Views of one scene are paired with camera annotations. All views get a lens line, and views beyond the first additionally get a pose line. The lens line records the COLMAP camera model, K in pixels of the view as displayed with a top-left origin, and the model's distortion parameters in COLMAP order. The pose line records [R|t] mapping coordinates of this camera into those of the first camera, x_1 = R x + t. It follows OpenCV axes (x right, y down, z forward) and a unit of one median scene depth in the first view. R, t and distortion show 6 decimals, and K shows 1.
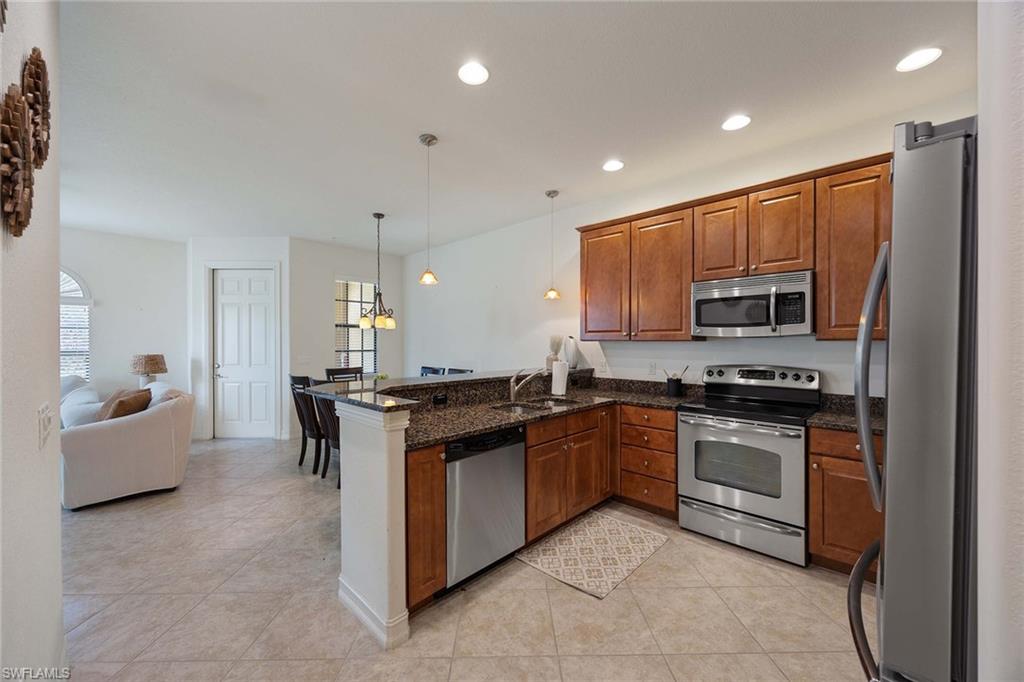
lens RADIAL K [[390.8, 0, 511.5], [0, 390.8, 344.8], [0, 0, 1]] dist [-0.003103, 0.000044]
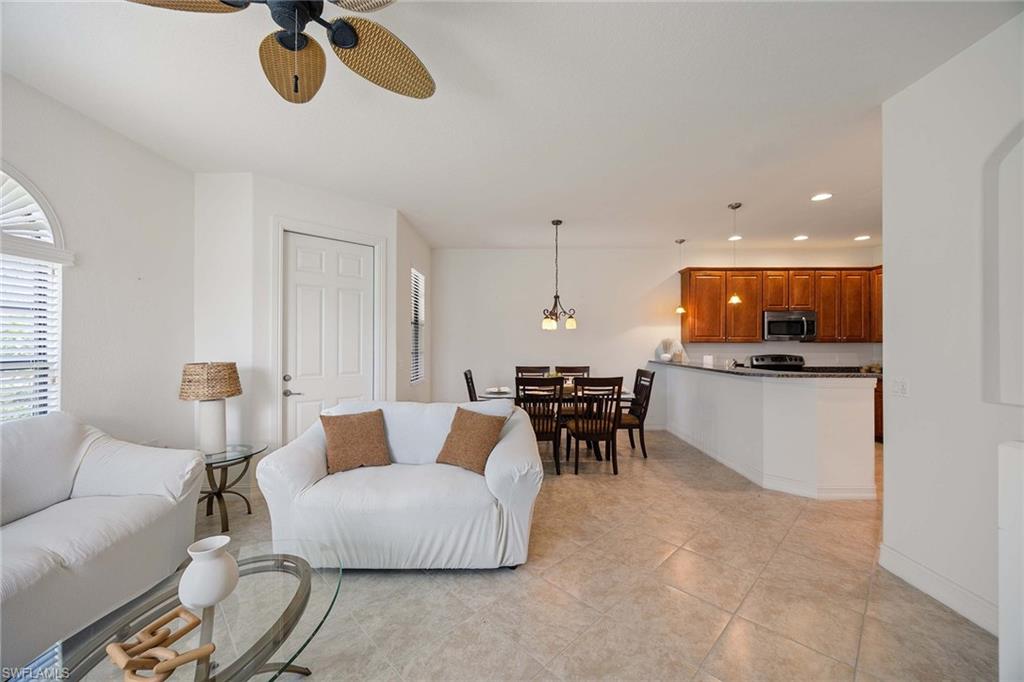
lens RADIAL K [[390.8, 0, 513.1], [0, 390.8, 343.3], [0, 0, 1]] dist [-0.003103, 0.000044]
pose [[0.726359, 0.002890, 0.687309, -1.636776], [0.003178, 0.999966, -0.007563, 0.004208], [-0.687308, 0.007677, 0.726326, 0.454847]]
